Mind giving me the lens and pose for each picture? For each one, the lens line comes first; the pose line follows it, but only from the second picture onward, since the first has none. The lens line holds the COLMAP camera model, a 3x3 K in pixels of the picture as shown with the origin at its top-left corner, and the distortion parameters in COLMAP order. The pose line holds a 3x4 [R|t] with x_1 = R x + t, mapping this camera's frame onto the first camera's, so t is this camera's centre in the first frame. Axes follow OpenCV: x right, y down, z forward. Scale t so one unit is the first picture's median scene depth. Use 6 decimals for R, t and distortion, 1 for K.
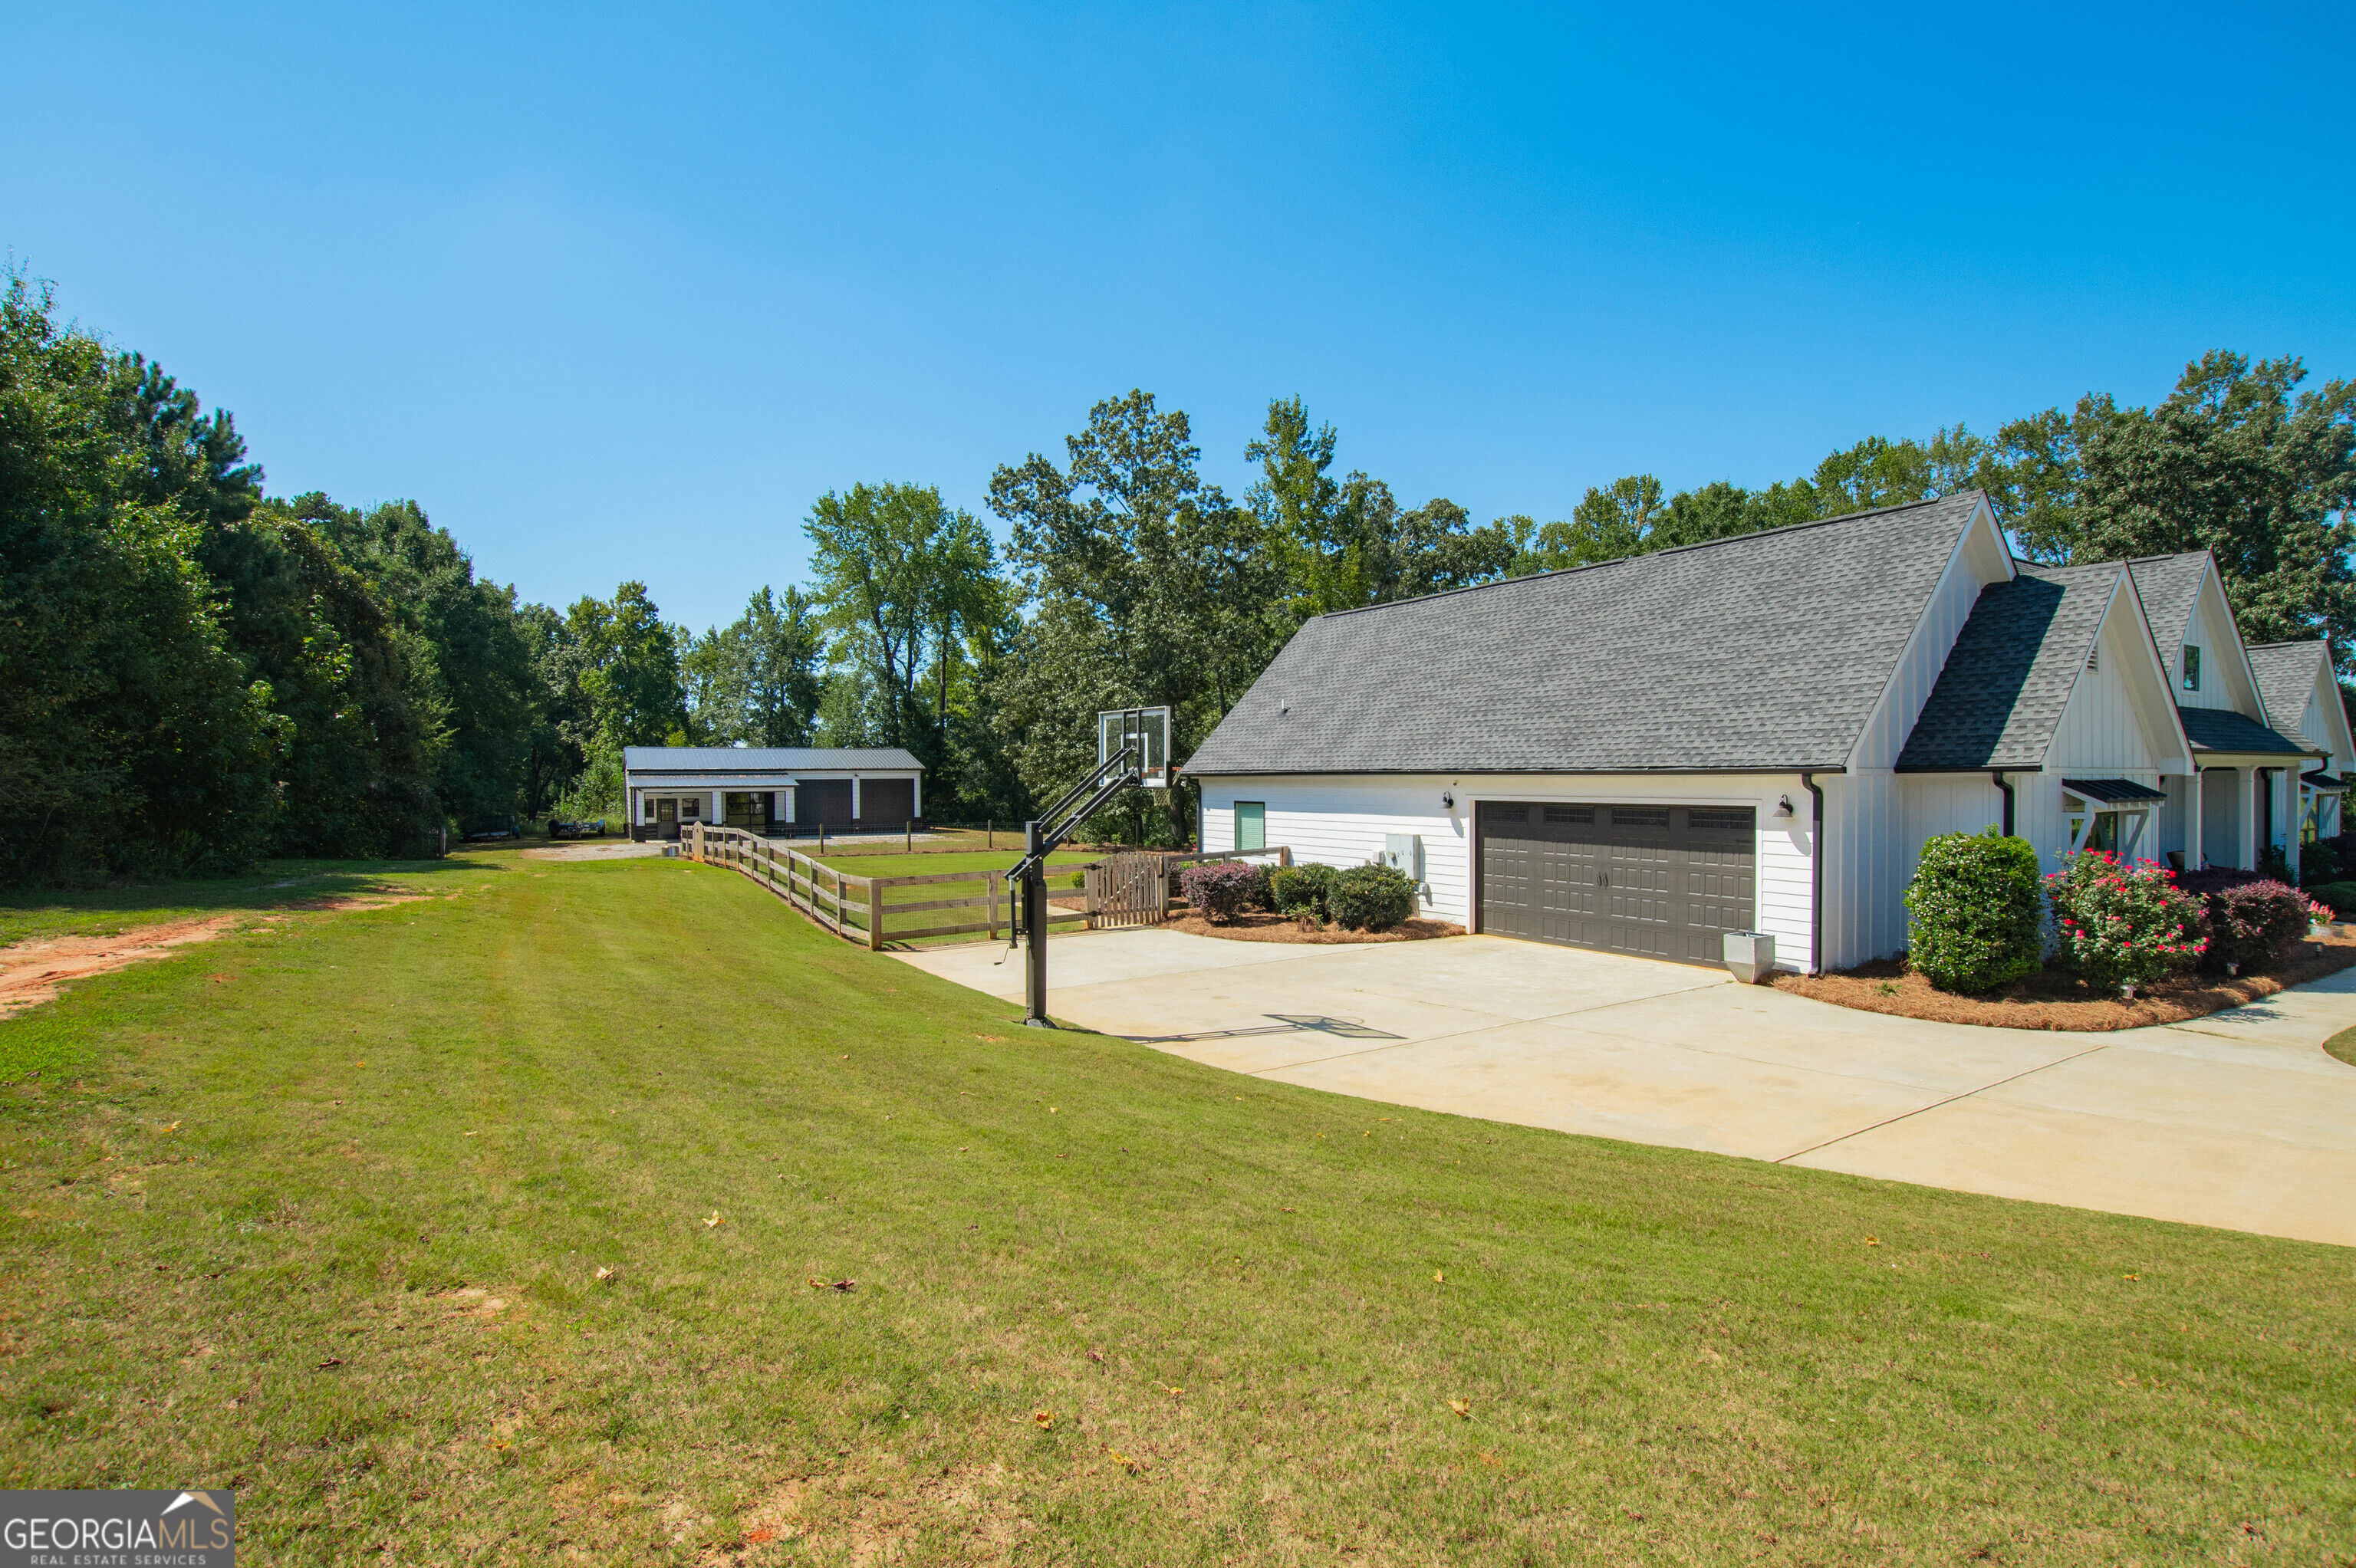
lens RADIAL K [[1142.8, 0, 1193.0], [0, 1142.8, 782.0], [0, 0, 1]] dist [-0.031261, 0.001569]
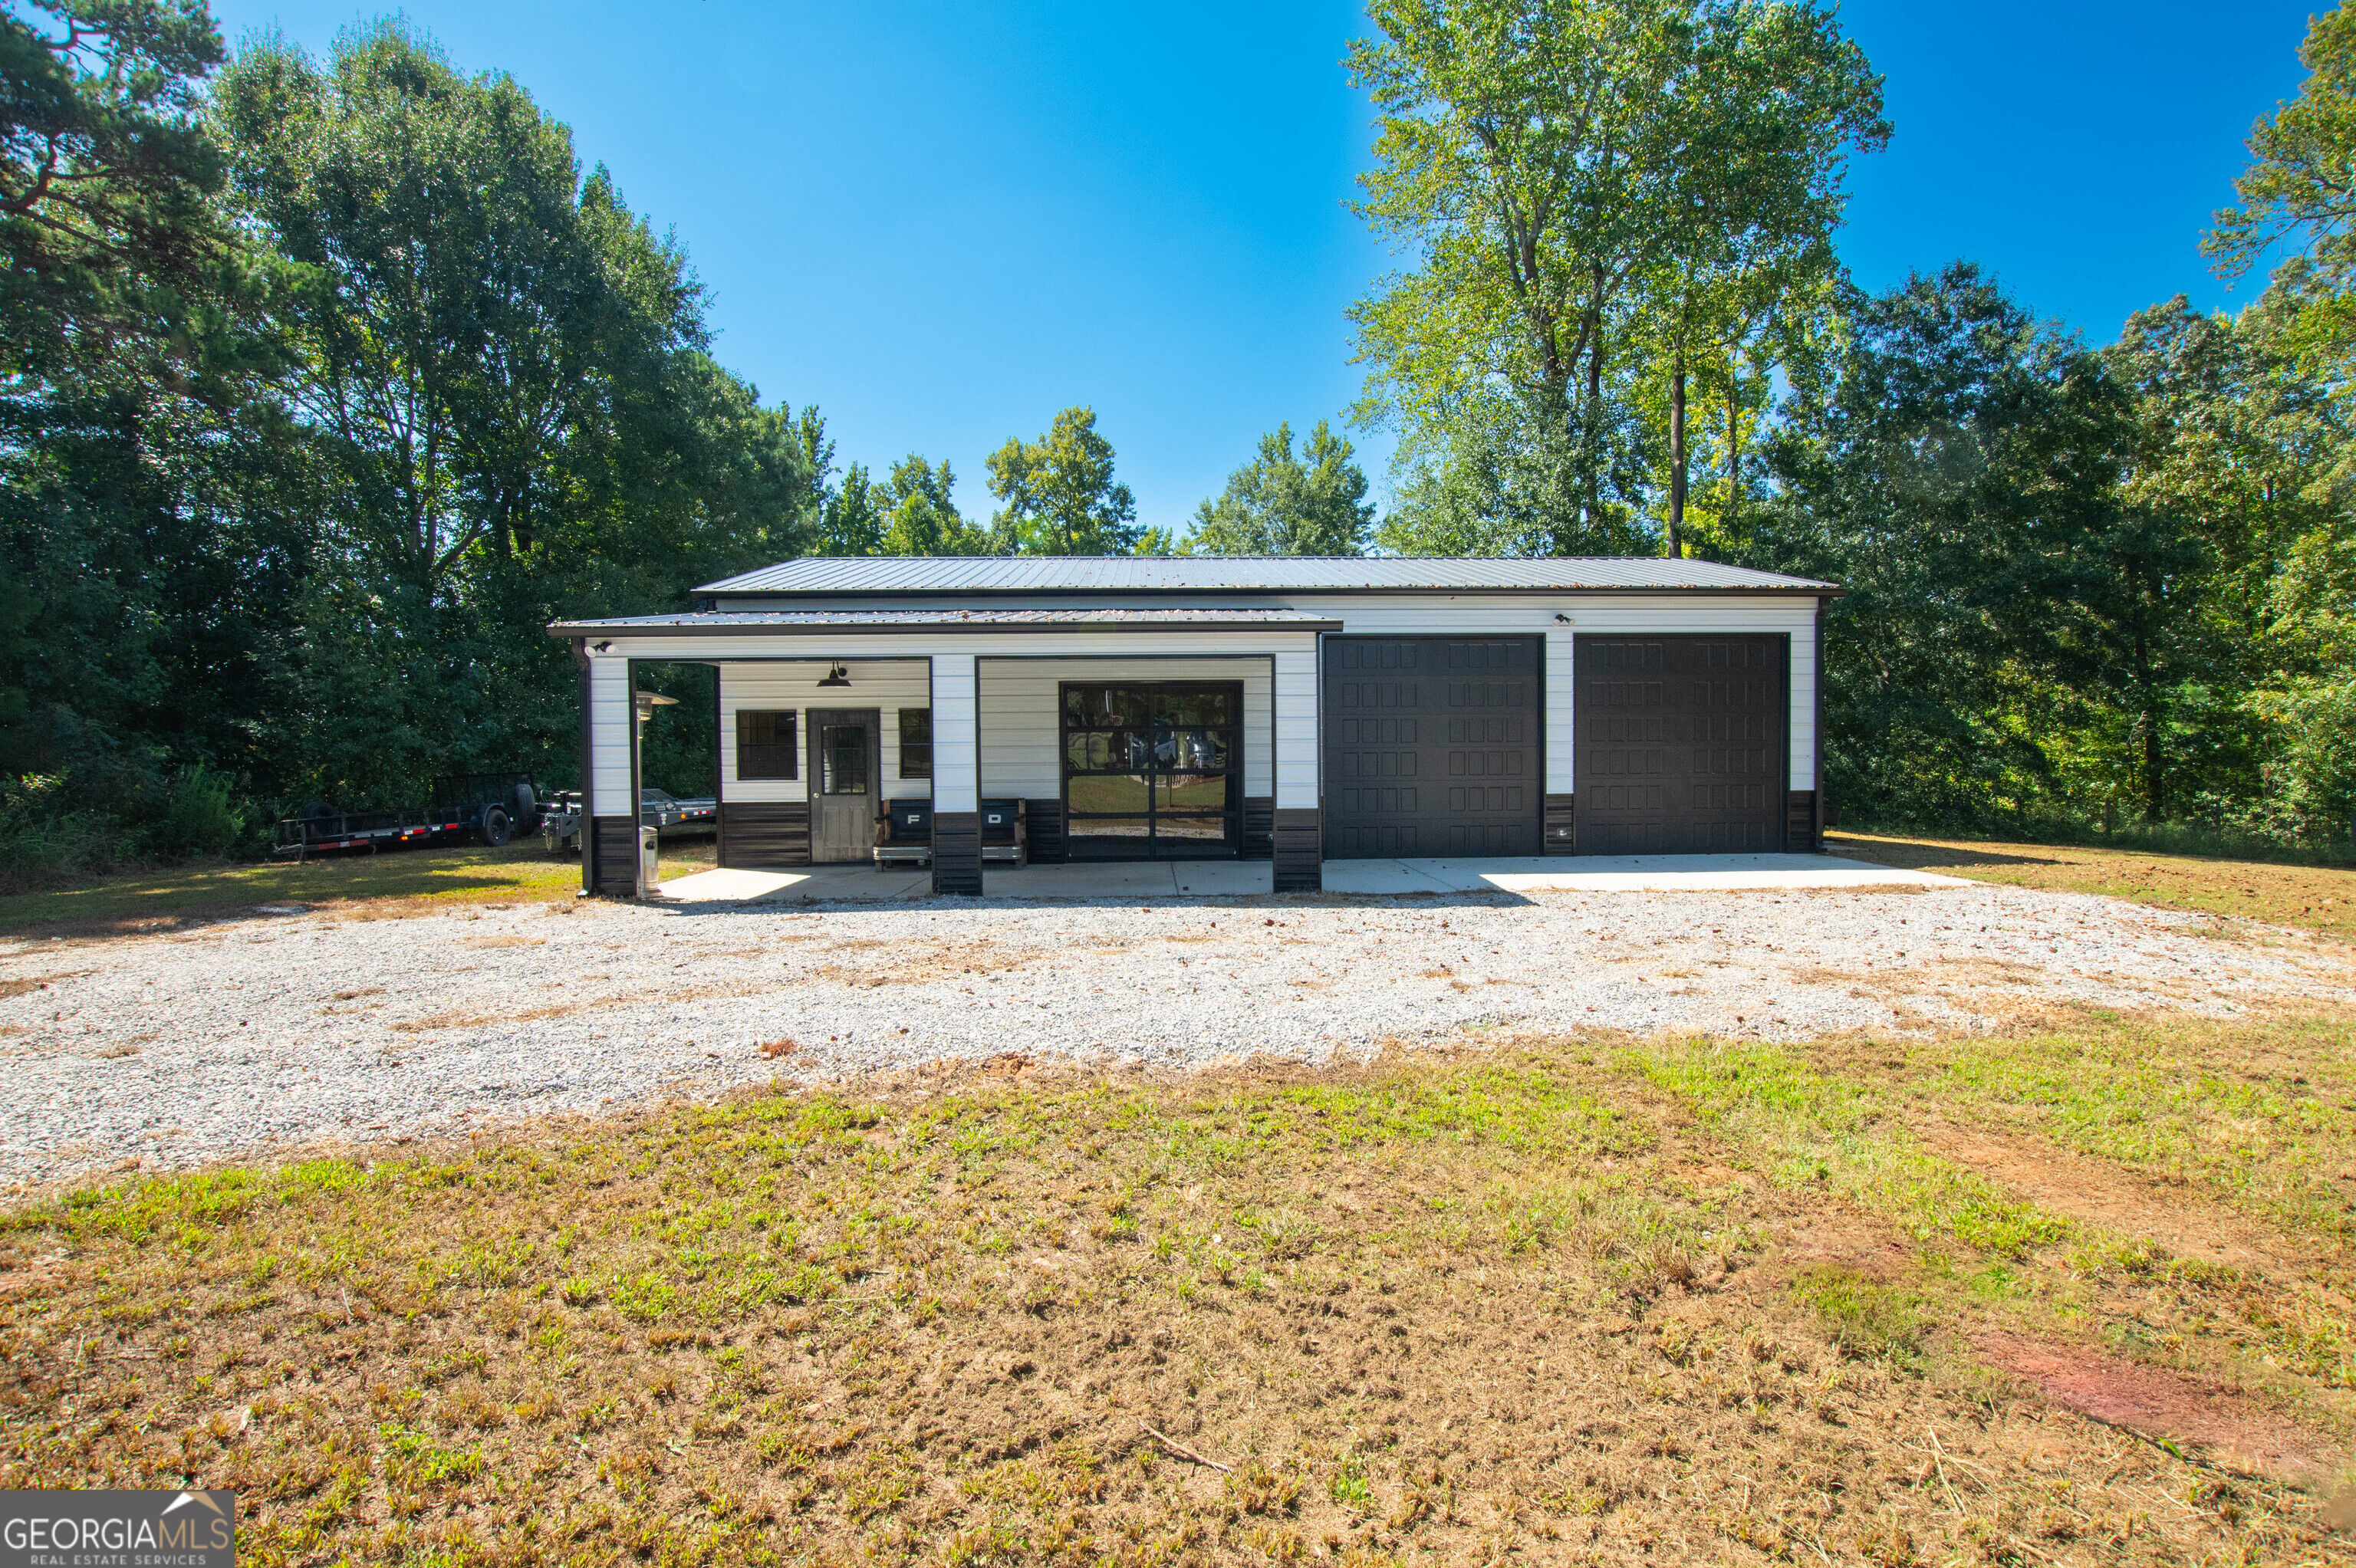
lens RADIAL K [[1142.8, 0, 1193.0], [0, 1142.8, 782.0], [0, 0, 1]] dist [-0.031261, 0.001569]
pose [[0.898115, 0.007954, -0.439689, -0.205147], [0.001334, 0.999783, 0.020810, 0.019454], [0.439759, -0.019276, 0.897909, 0.591898]]
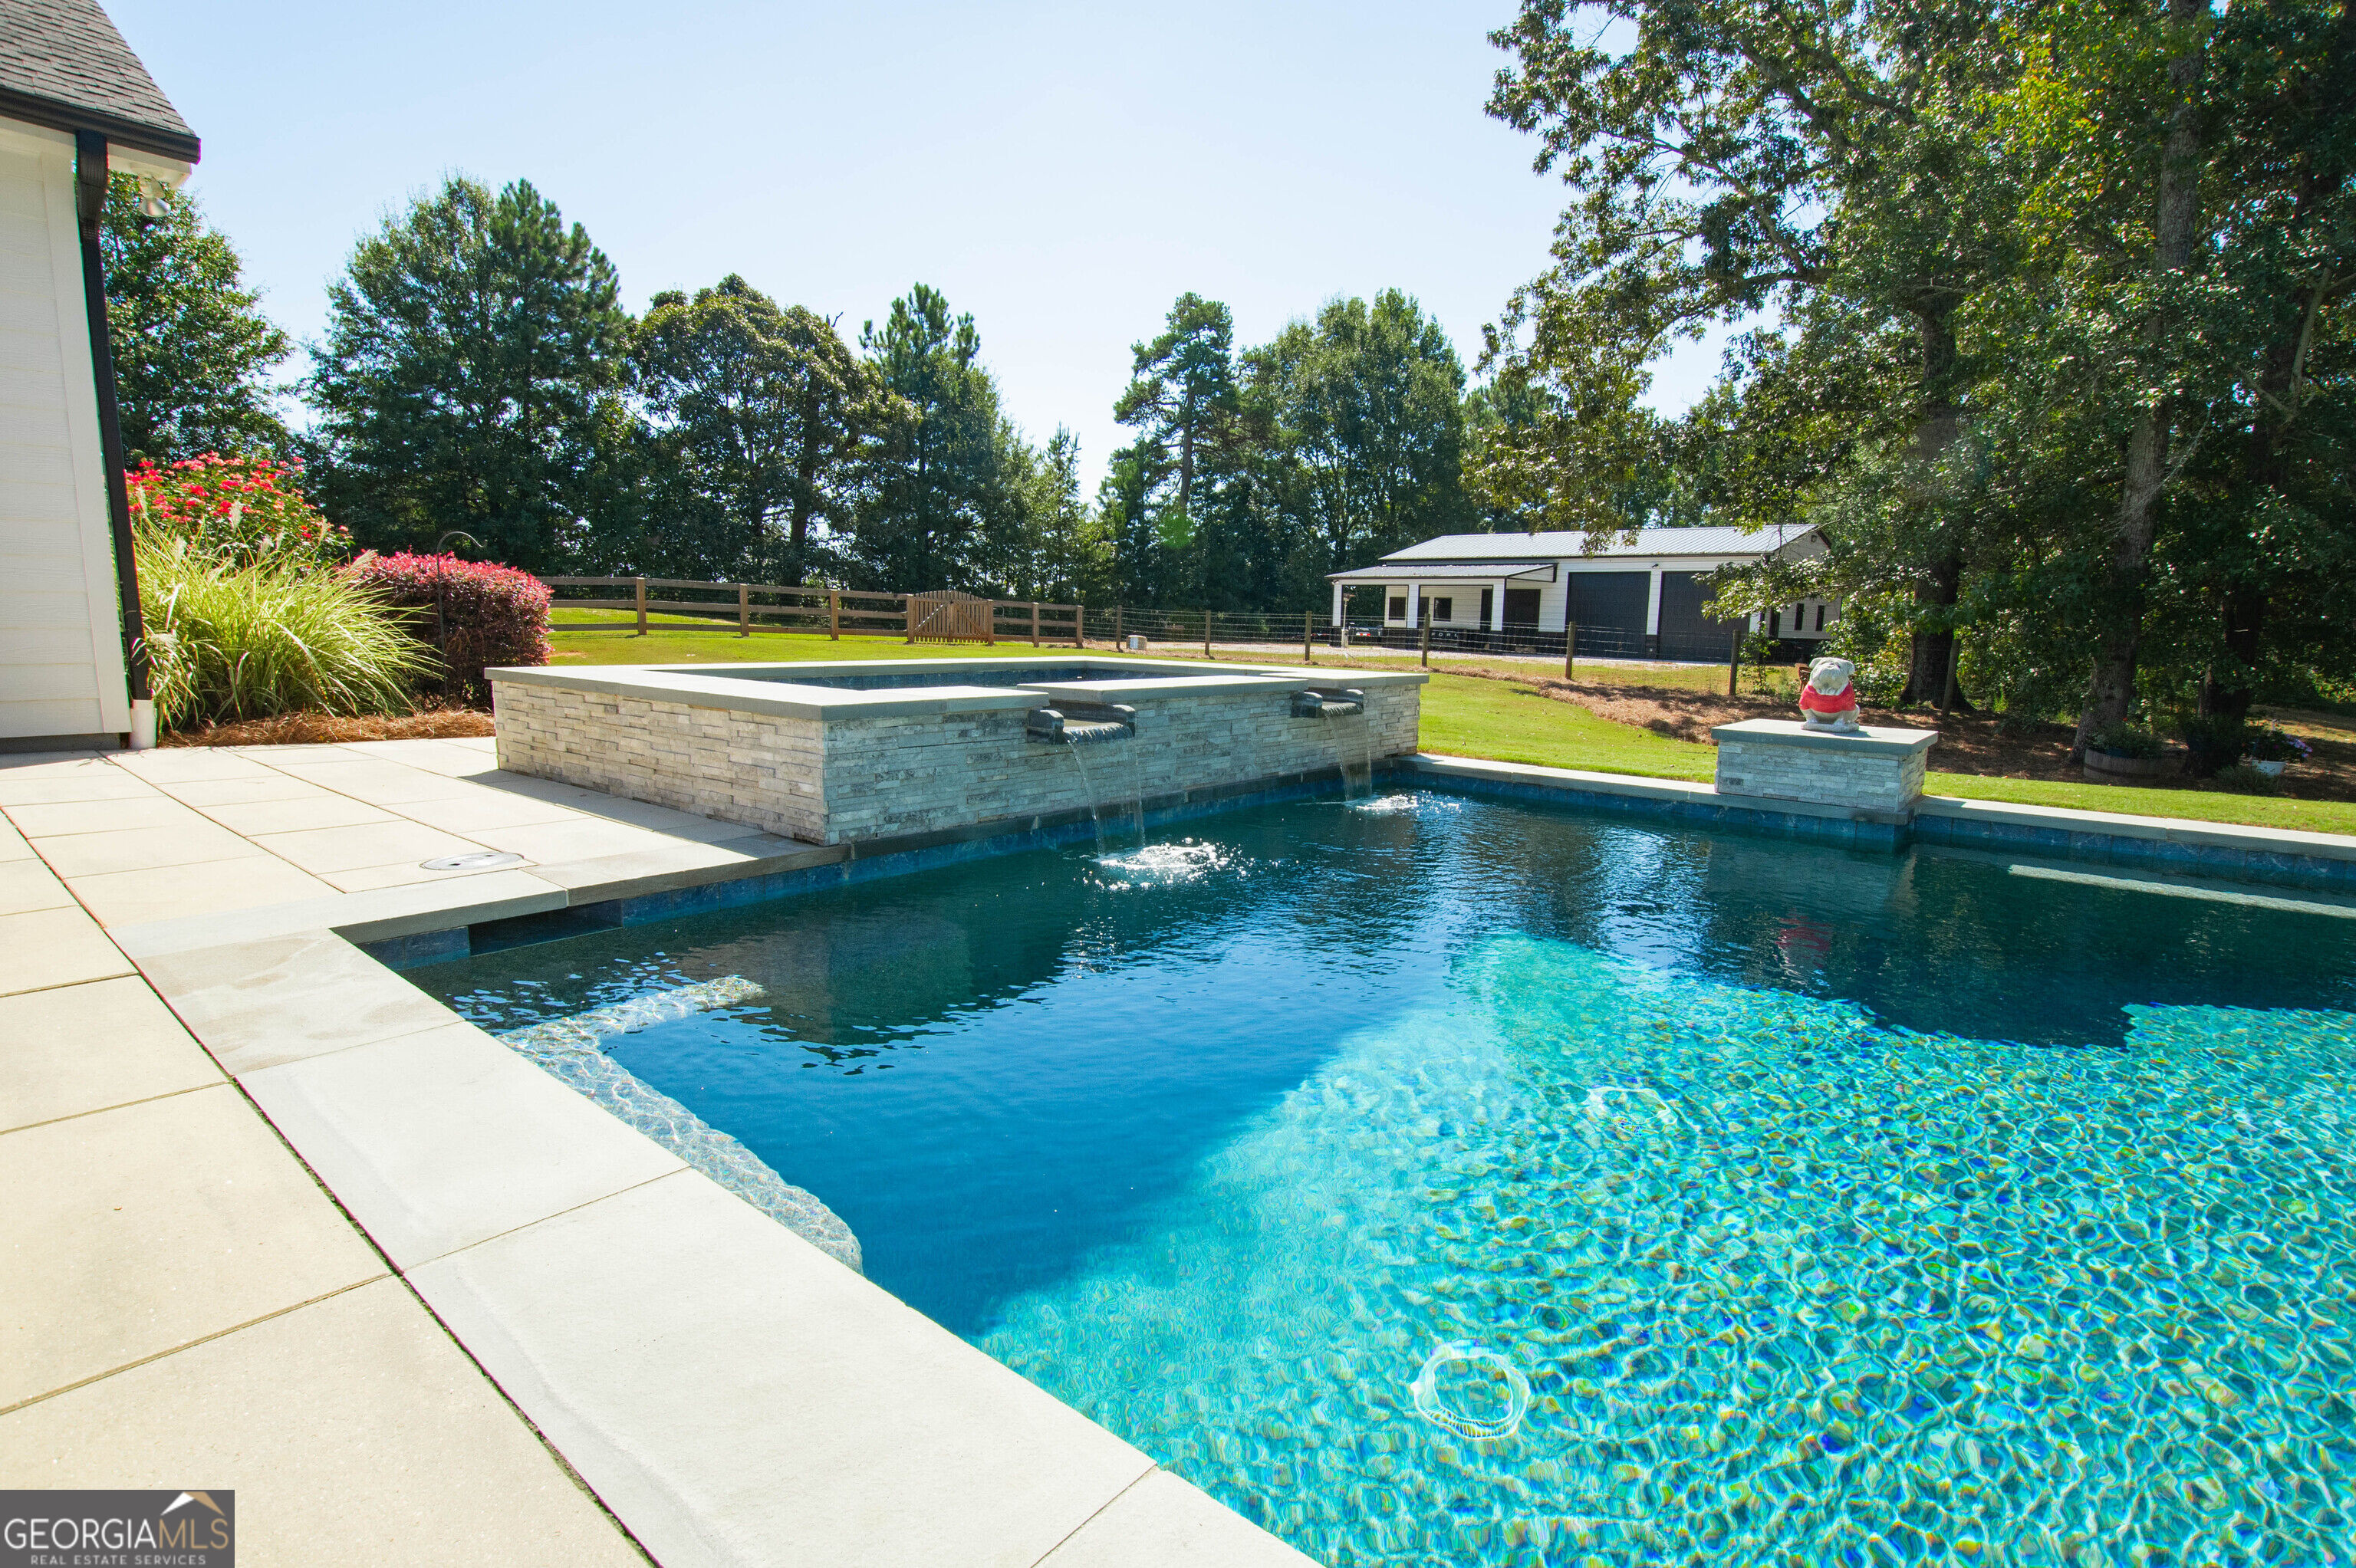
lens RADIAL K [[1142.8, 0, 1193.0], [0, 1142.8, 782.0], [0, 0, 1]] dist [-0.031261, 0.001569]
pose [[0.304462, 0.149338, -0.940745, 0.184313], [-0.027025, 0.988590, 0.148187, 0.021129], [0.952141, -0.019694, 0.305024, 0.448897]]
